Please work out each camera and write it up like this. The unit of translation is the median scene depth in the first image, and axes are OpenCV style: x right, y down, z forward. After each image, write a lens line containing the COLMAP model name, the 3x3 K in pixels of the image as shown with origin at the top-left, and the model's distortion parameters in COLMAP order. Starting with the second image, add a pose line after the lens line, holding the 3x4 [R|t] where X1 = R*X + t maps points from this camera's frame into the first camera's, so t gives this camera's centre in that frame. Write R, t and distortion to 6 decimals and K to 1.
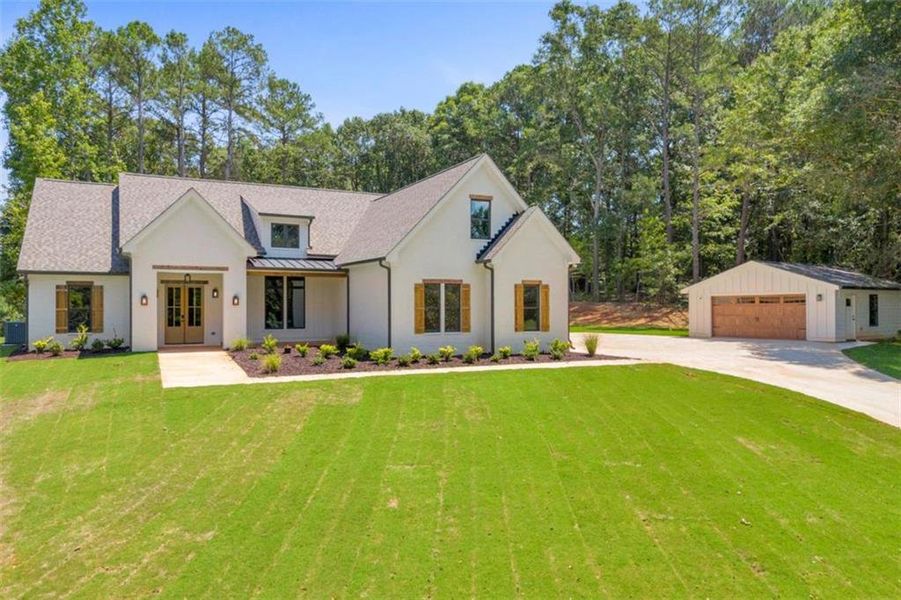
lens RADIAL K [[662.6, 0, 451.1], [0, 662.6, 298.5], [0, 0, 1]] dist [0.072330, -0.077473]
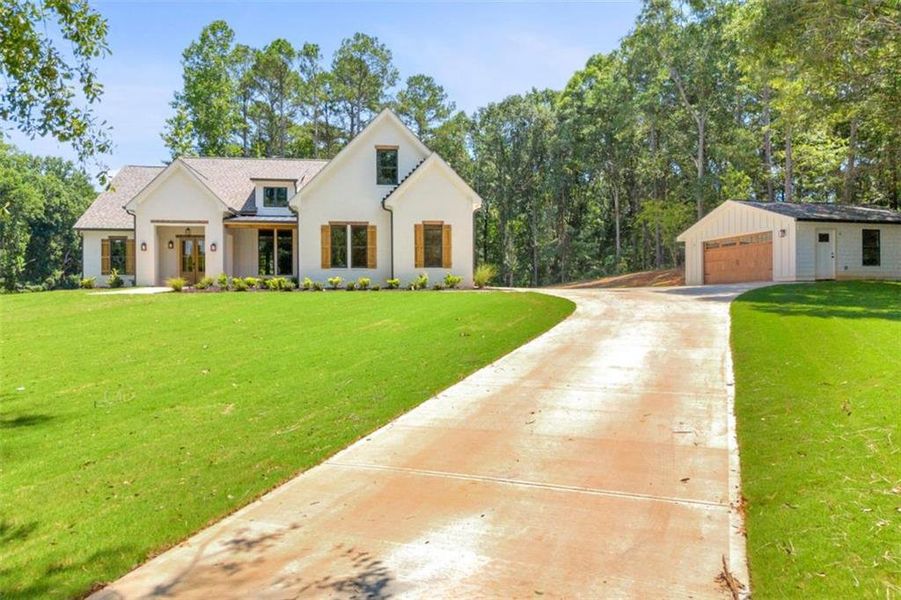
lens RADIAL K [[662.6, 0, 450.3], [0, 662.6, 298.7], [0, 0, 1]] dist [0.072330, -0.077473]
pose [[0.936924, -0.003440, -0.349516, 0.439446], [0.005738, 0.999968, 0.005540, 0.078847], [0.349486, -0.007196, 0.936914, -0.007323]]
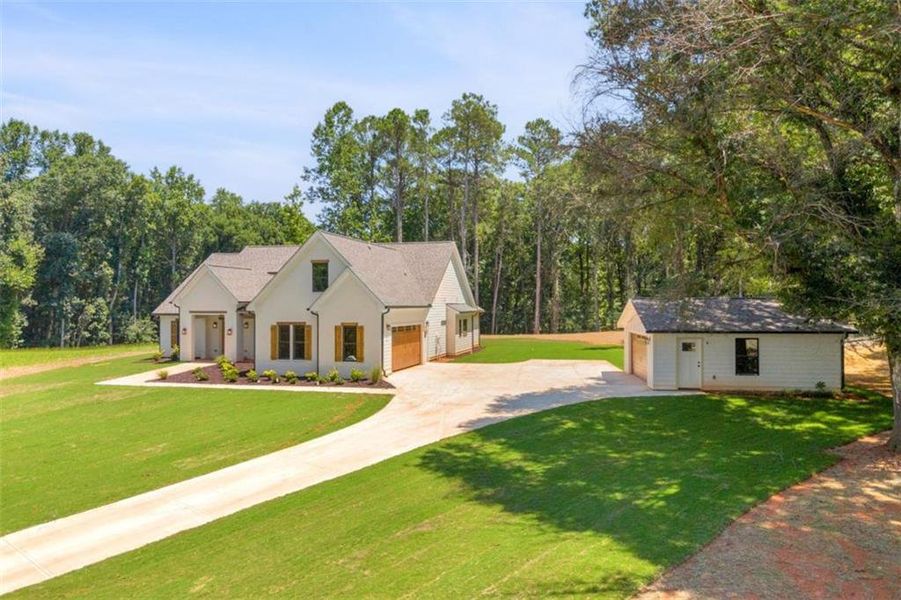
lens RADIAL K [[662.6, 0, 448.1], [0, 662.6, 302.4], [0, 0, 1]] dist [0.072330, -0.077473]
pose [[0.755937, -0.001955, -0.654642, 0.933316], [0.007143, 0.999961, 0.005262, -0.060792], [0.654606, -0.008653, 0.755921, 0.119498]]
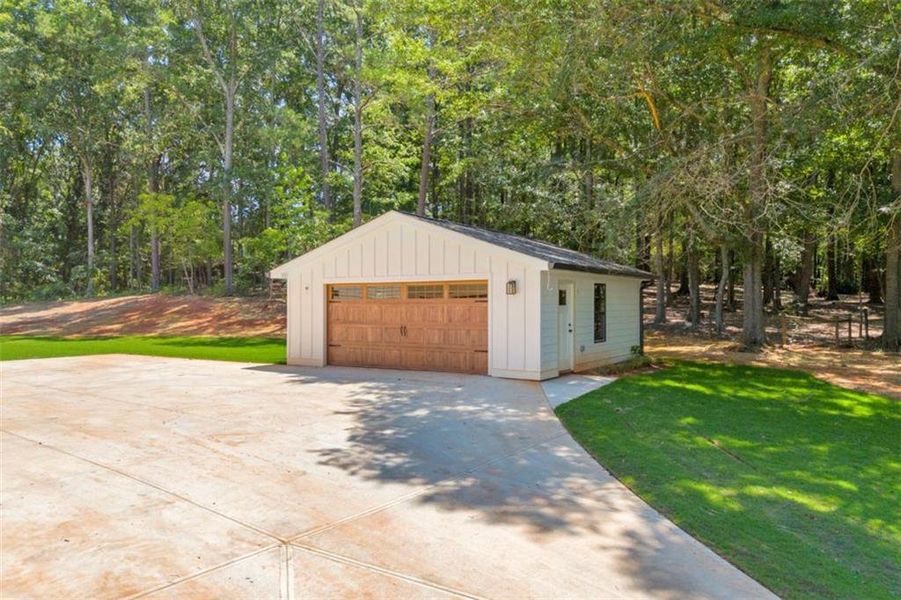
lens RADIAL K [[662.6, 0, 463.6], [0, 662.6, 306.1], [0, 0, 1]] dist [0.072330, -0.077473]
pose [[0.912616, 0.002085, 0.408814, 0.321264], [-0.008330, 0.999874, 0.013496, 0.006084], [-0.408734, -0.015722, 0.912518, 0.579795]]
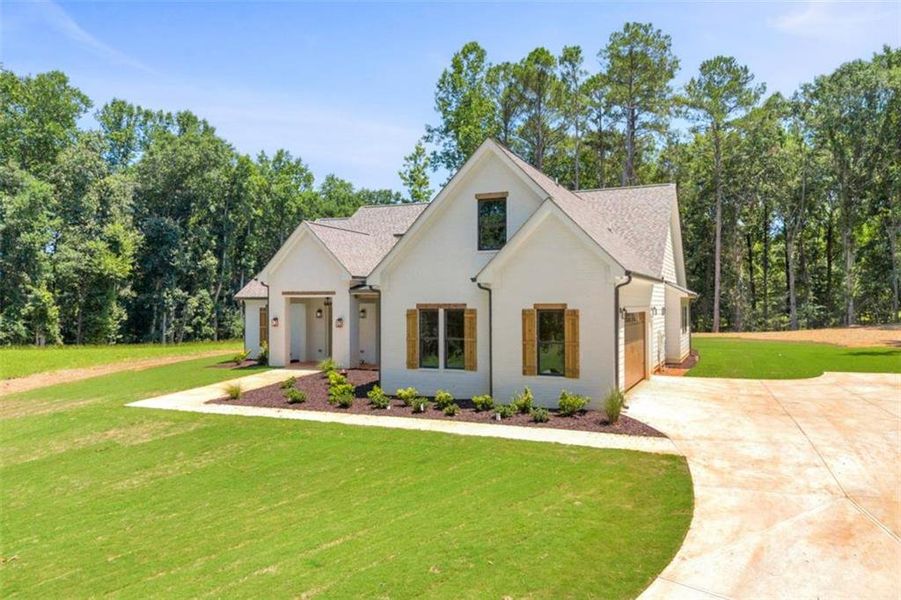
lens RADIAL K [[662.6, 0, 450.3], [0, 662.6, 300.8], [0, 0, 1]] dist [0.072330, -0.077473]
pose [[0.649075, -0.003534, -0.760716, 0.489937], [0.009450, 0.999950, 0.003417, -0.028266], [0.760666, -0.009406, 0.649075, 0.385488]]
